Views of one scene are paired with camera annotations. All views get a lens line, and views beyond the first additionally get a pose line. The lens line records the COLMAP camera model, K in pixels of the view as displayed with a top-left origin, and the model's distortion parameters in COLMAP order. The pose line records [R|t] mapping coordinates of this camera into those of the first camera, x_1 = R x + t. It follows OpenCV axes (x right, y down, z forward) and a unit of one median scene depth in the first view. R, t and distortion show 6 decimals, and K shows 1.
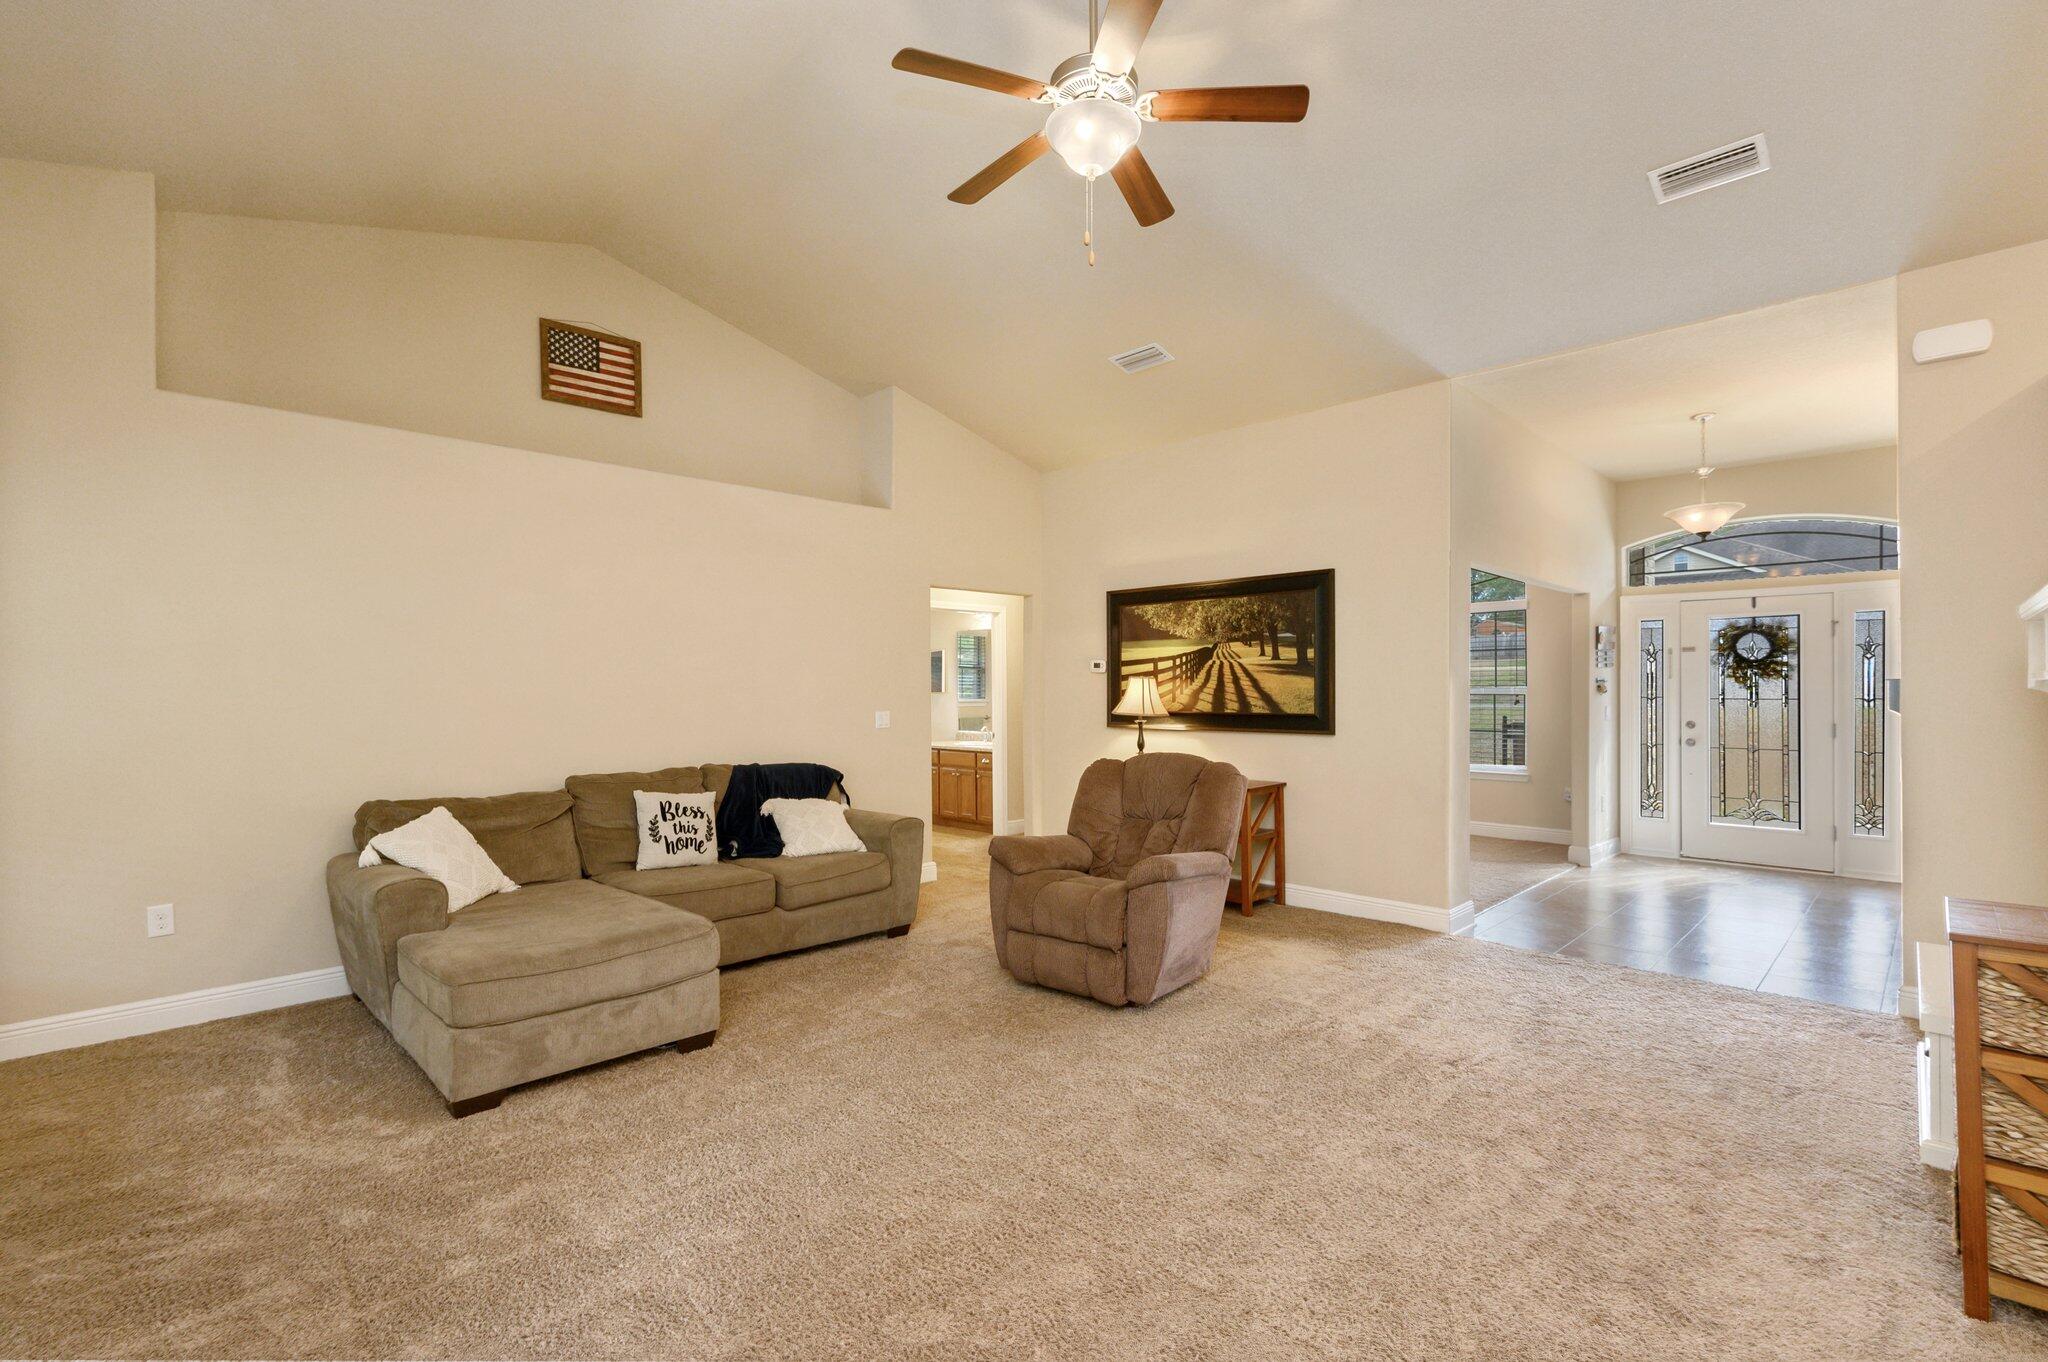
lens RADIAL K [[917.7, 0, 1024.0], [0, 917.7, 681.0], [0, 0, 1]] dist [0.001209, 0.000169]
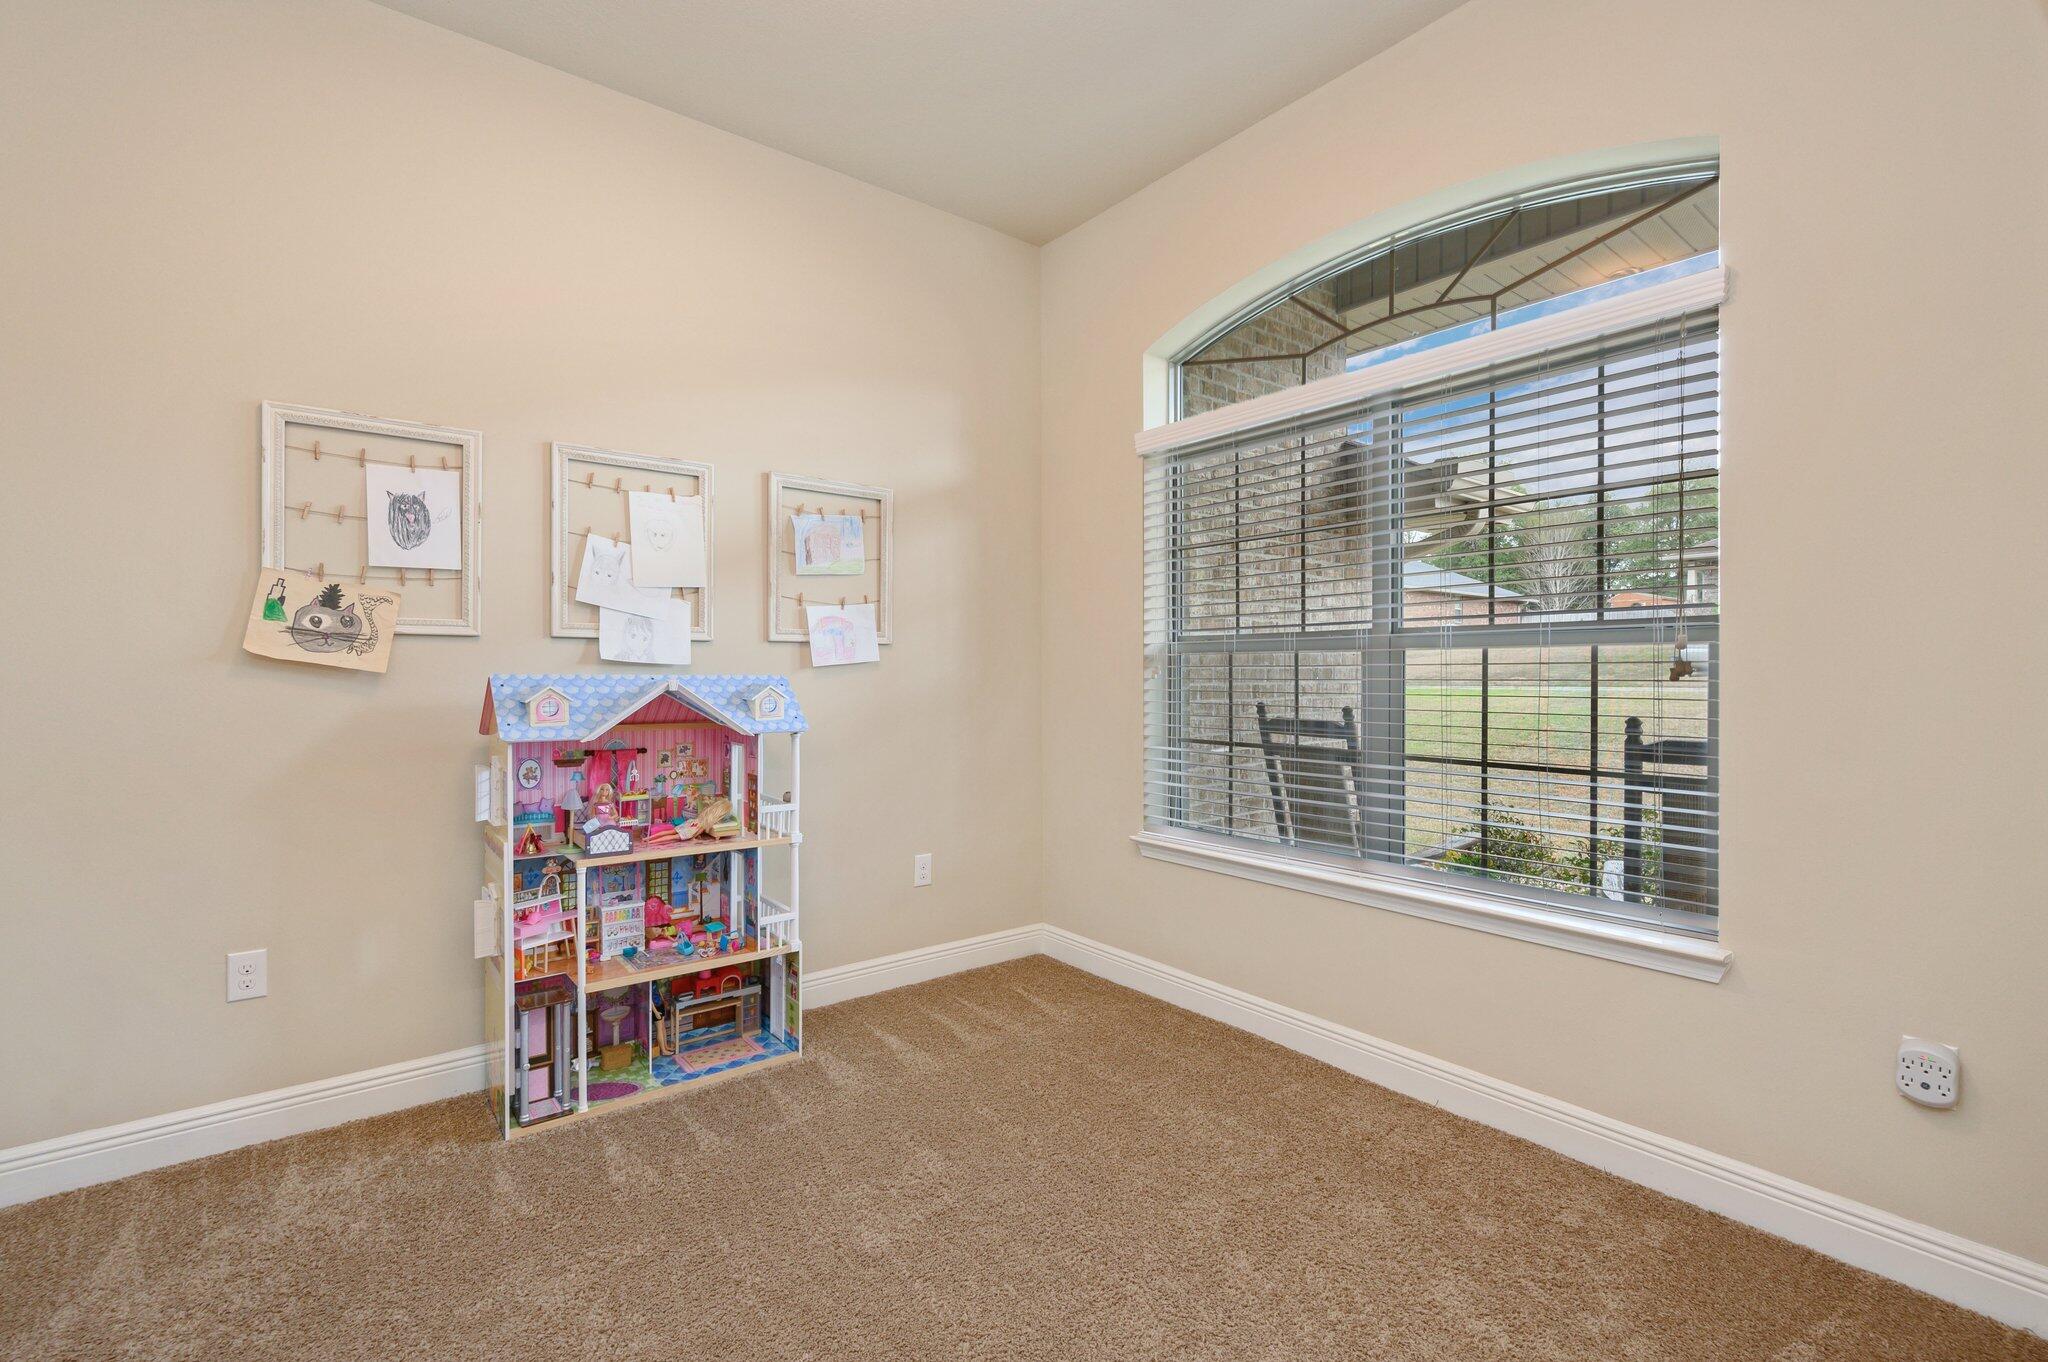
lens RADIAL K [[917.7, 0, 1024.0], [0, 917.7, 681.0], [0, 0, 1]] dist [0.001209, 0.000169]
pose [[0.993937, -0.000732, -0.109949, 0.441249], [0.002649, 0.999847, 0.017289, 0.024774], [0.109920, -0.017476, 0.993787, 0.836302]]
